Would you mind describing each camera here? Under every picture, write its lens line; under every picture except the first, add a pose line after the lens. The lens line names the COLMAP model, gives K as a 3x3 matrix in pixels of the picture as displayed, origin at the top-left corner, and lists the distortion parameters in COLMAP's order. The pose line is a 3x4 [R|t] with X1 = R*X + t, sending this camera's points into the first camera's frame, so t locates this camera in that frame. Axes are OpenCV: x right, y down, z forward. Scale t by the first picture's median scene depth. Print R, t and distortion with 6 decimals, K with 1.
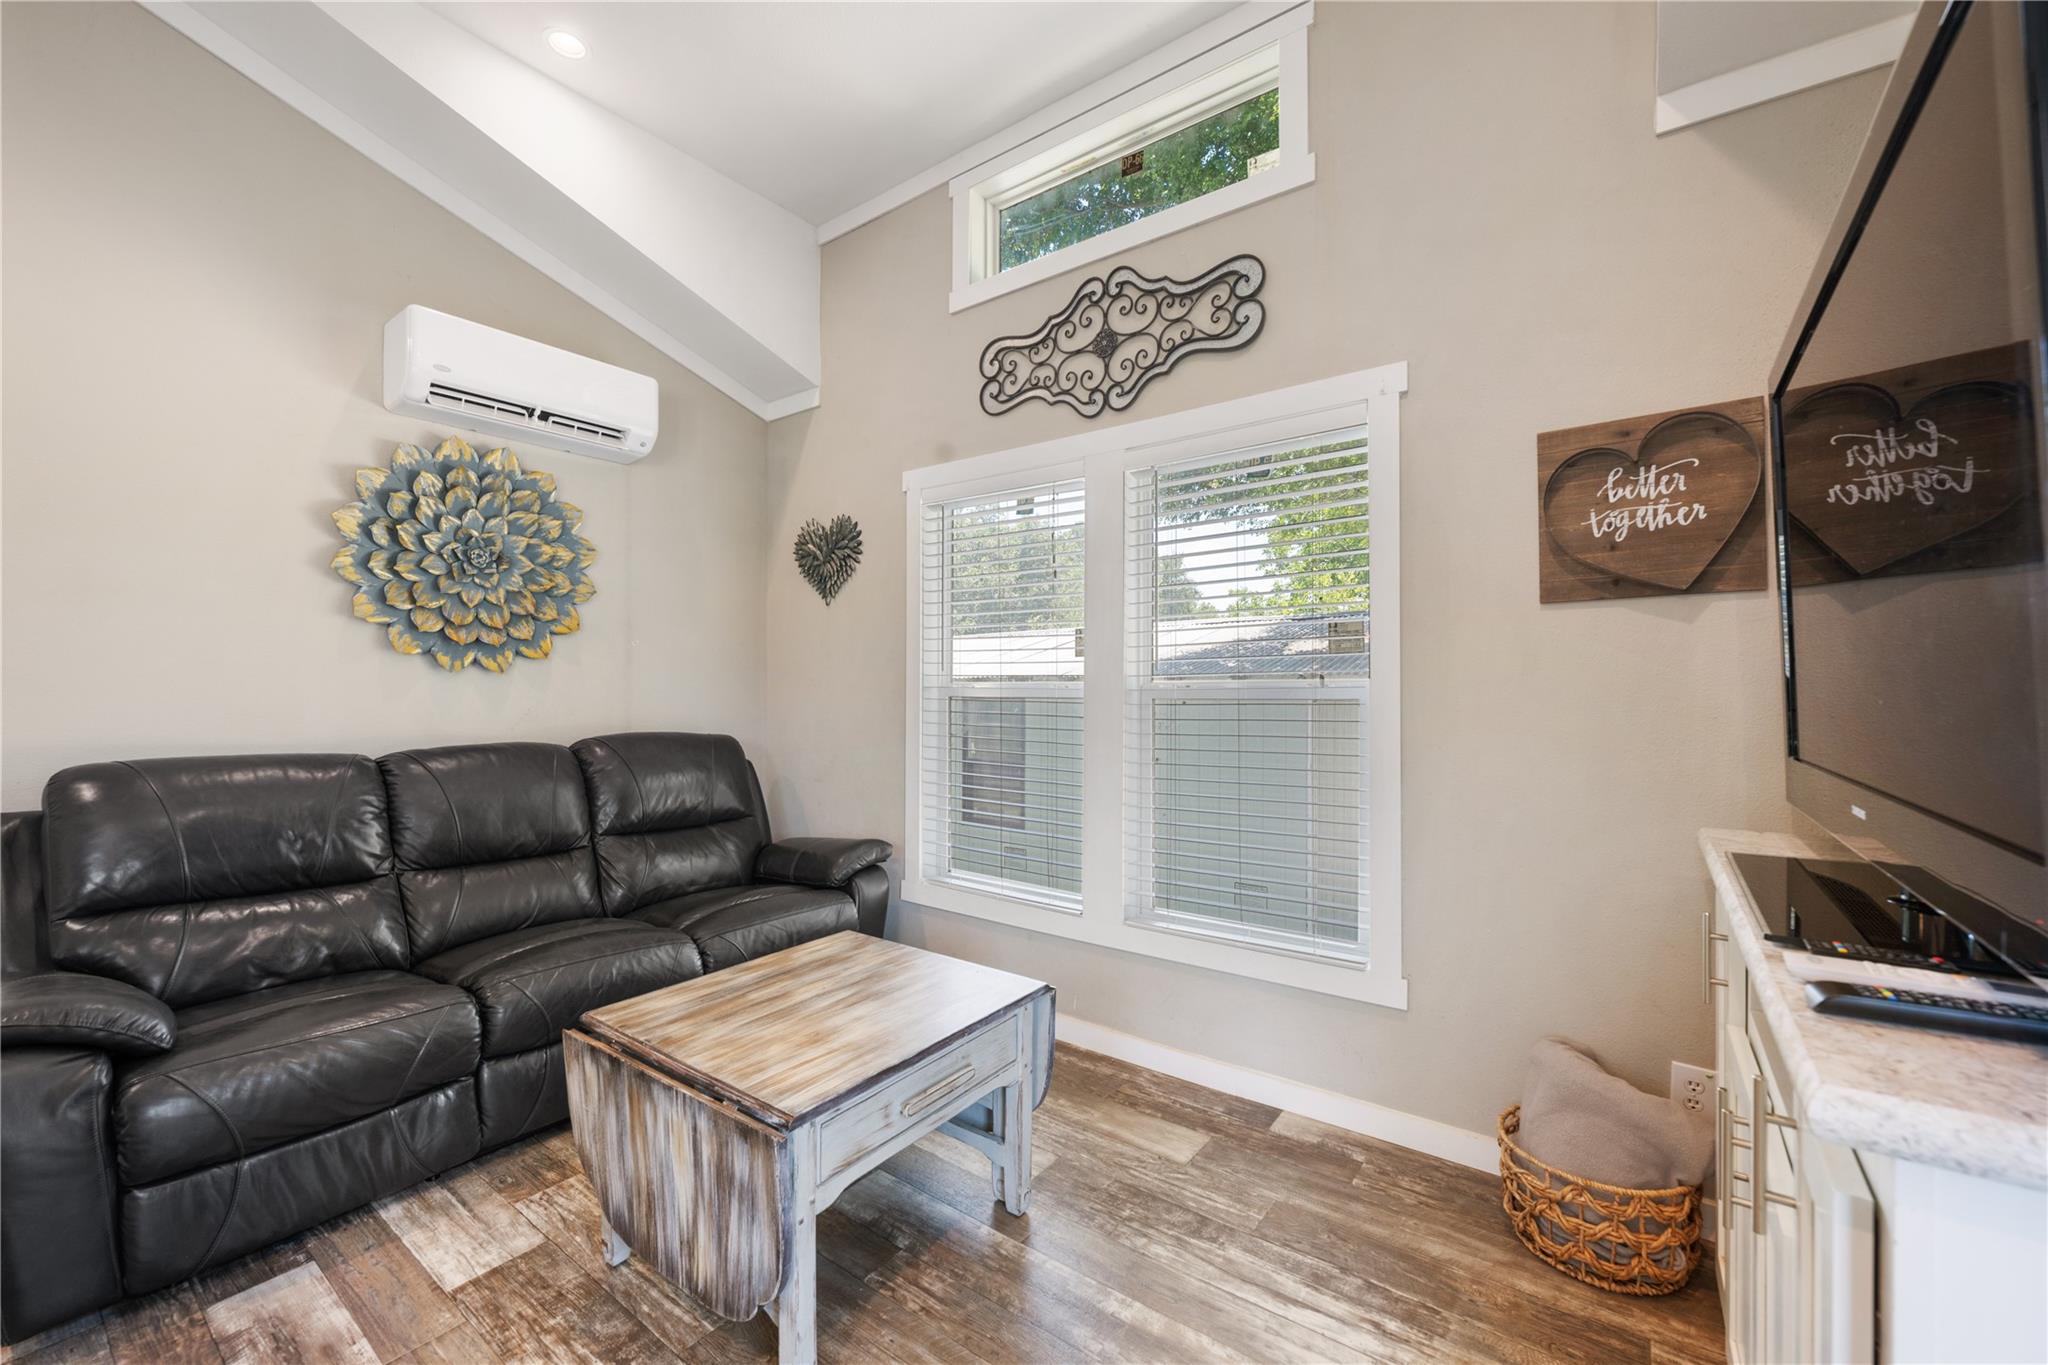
lens RADIAL K [[815.1, 0, 1028.9], [0, 815.1, 690.7], [0, 0, 1]] dist [0.000034, 0.000044]
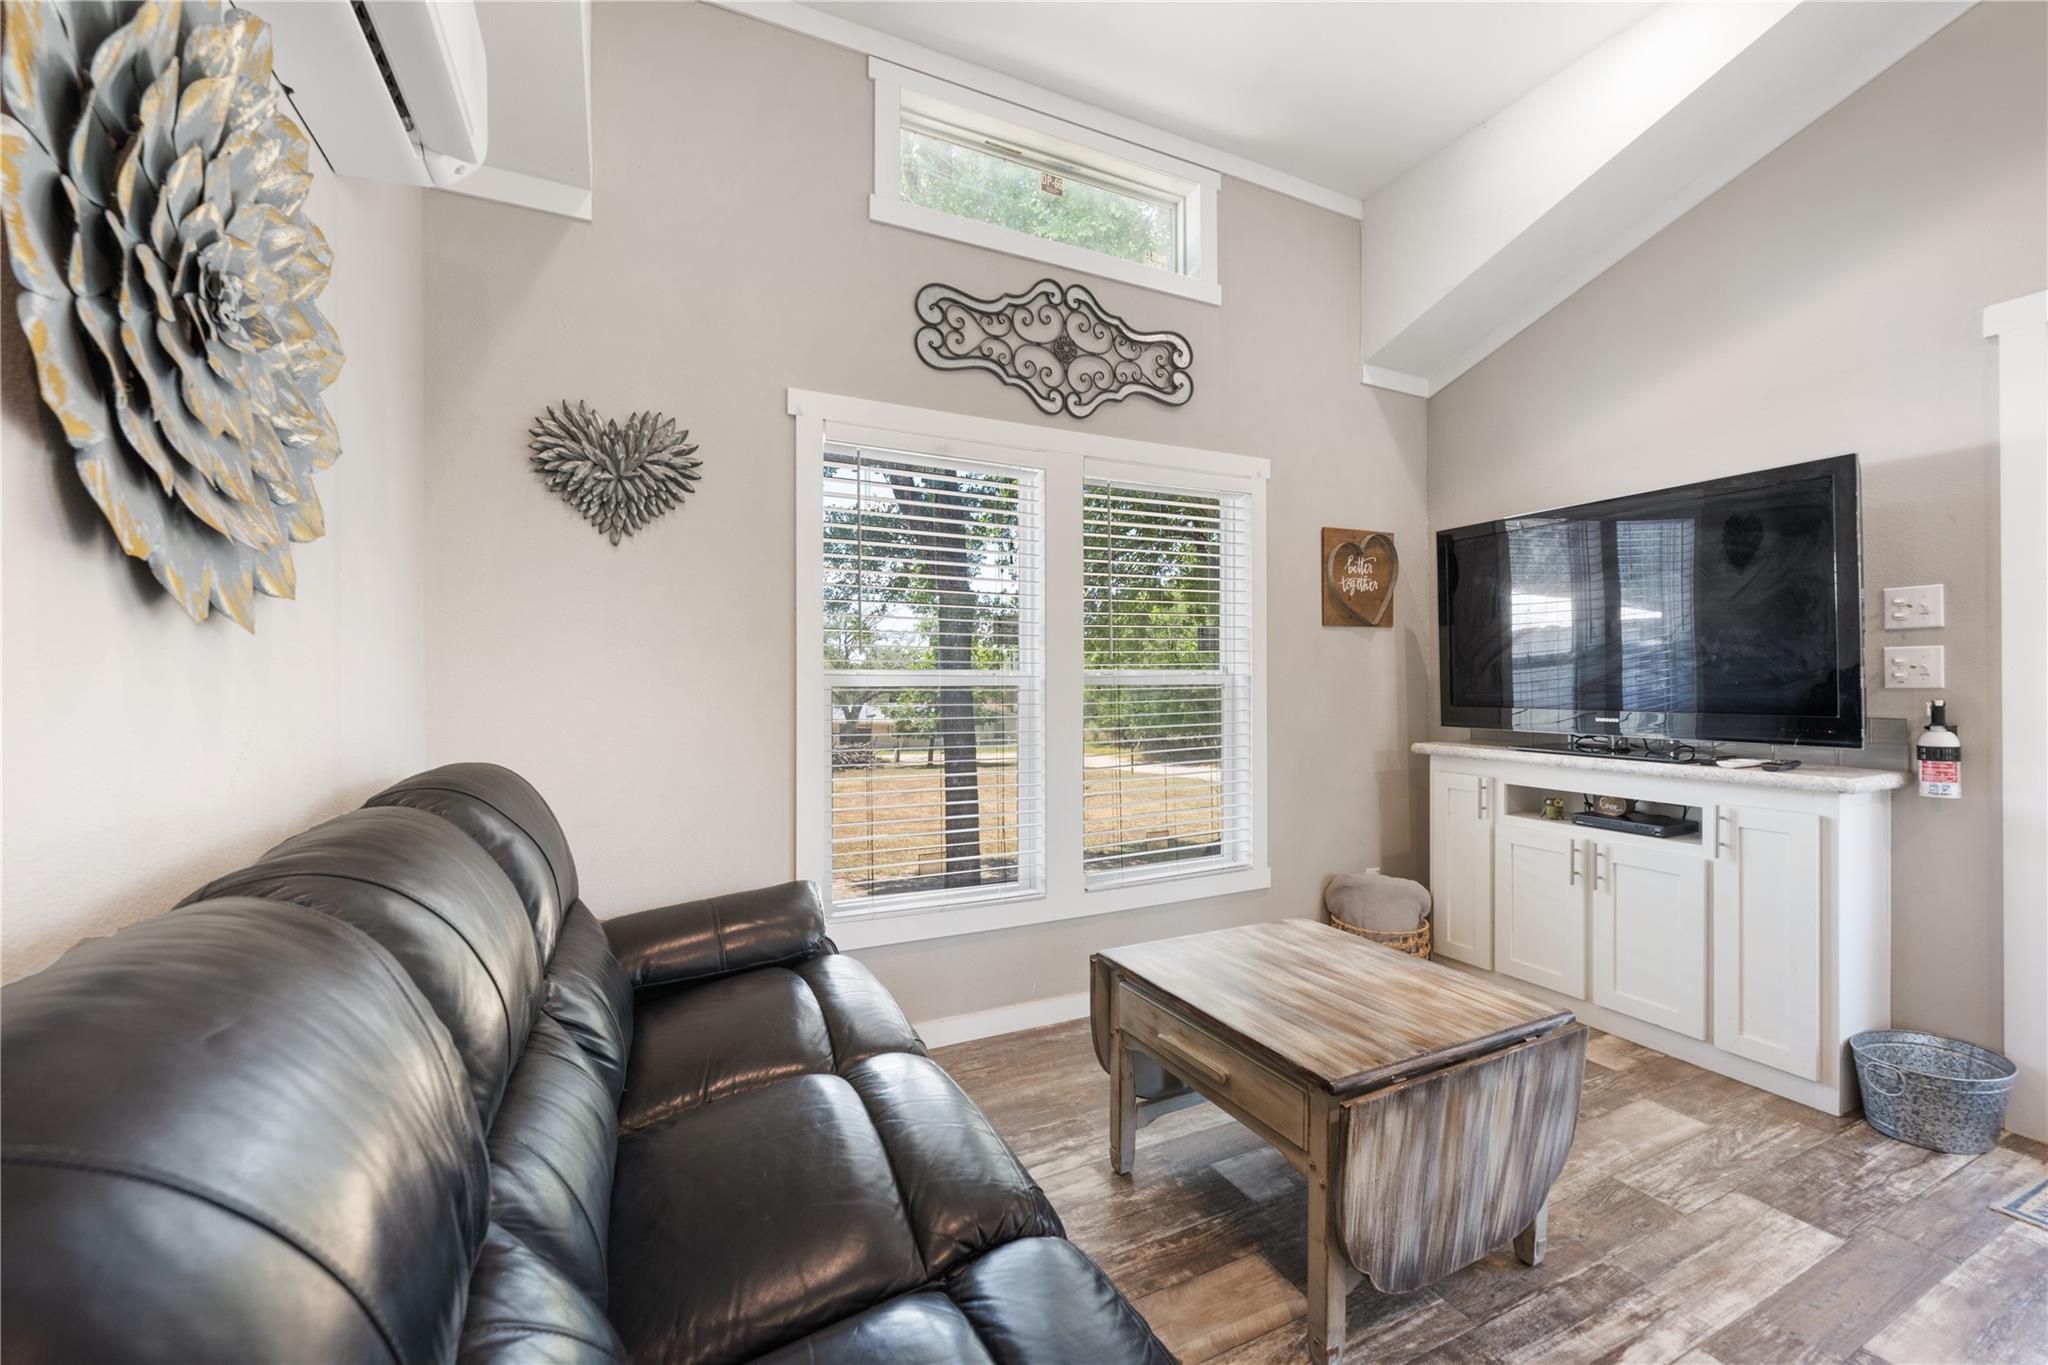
lens RADIAL K [[810.5, 0, 1017.2], [0, 810.5, 685.7], [0, 0, 1]] dist [-0.001273, -0.000267]
pose [[0.467612, -0.007982, 0.883898, -0.874113], [0.006453, 0.999963, 0.005616, 0.003458], [-0.883910, 0.003077, 0.467647, 0.569948]]
